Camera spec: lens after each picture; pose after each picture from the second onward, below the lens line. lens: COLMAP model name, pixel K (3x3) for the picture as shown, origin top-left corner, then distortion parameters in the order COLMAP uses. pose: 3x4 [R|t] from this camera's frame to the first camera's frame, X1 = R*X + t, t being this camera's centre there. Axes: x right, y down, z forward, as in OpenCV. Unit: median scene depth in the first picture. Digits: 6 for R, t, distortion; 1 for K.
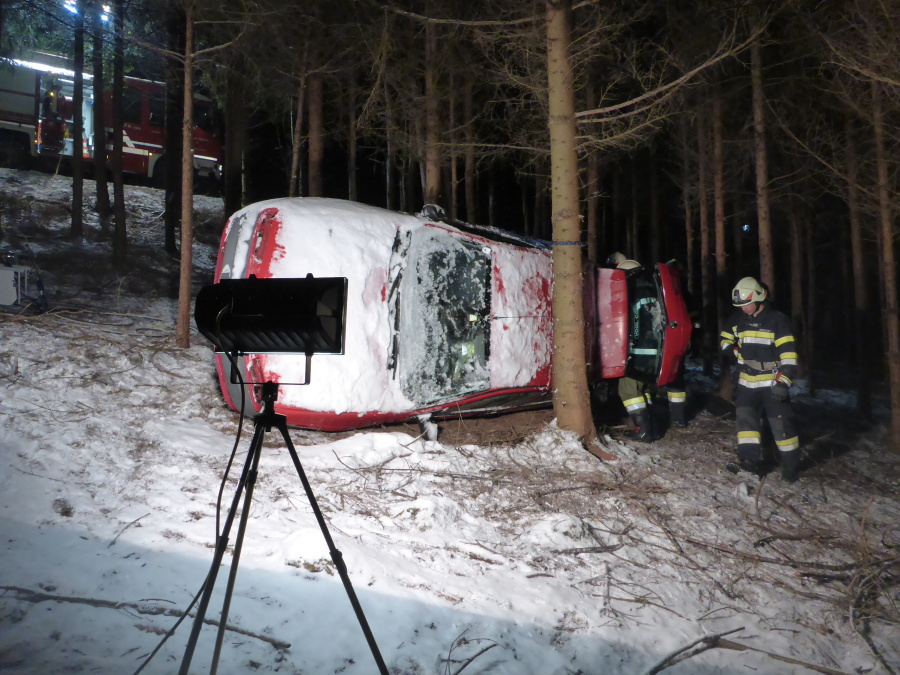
lens RADIAL K [[712.8, 0, 450.0], [0, 712.8, 337.5], [0, 0, 1]] dist [-0.069037, 0.006143]
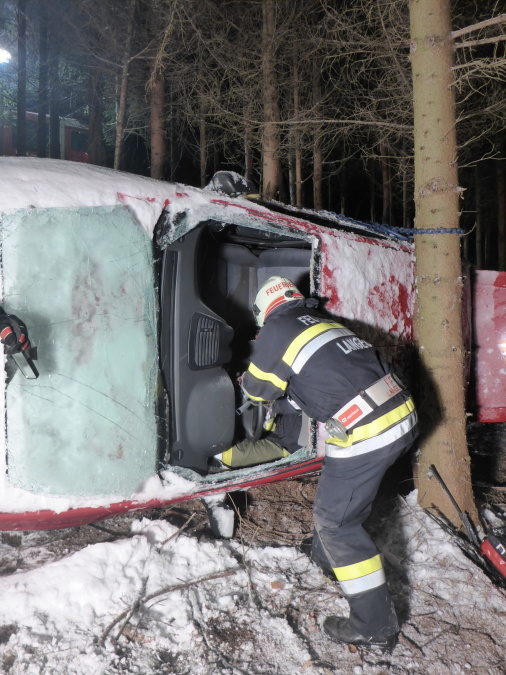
lens RADIAL K [[534.6, 0, 253.0], [0, 534.6, 337.5], [0, 0, 1]] dist [-0.069037, 0.006143]
pose [[0.993361, 0.006708, -0.114842, 0.055392], [-0.003956, 0.999700, 0.024179, -0.049430], [0.114970, -0.023564, 0.993089, 0.532553]]
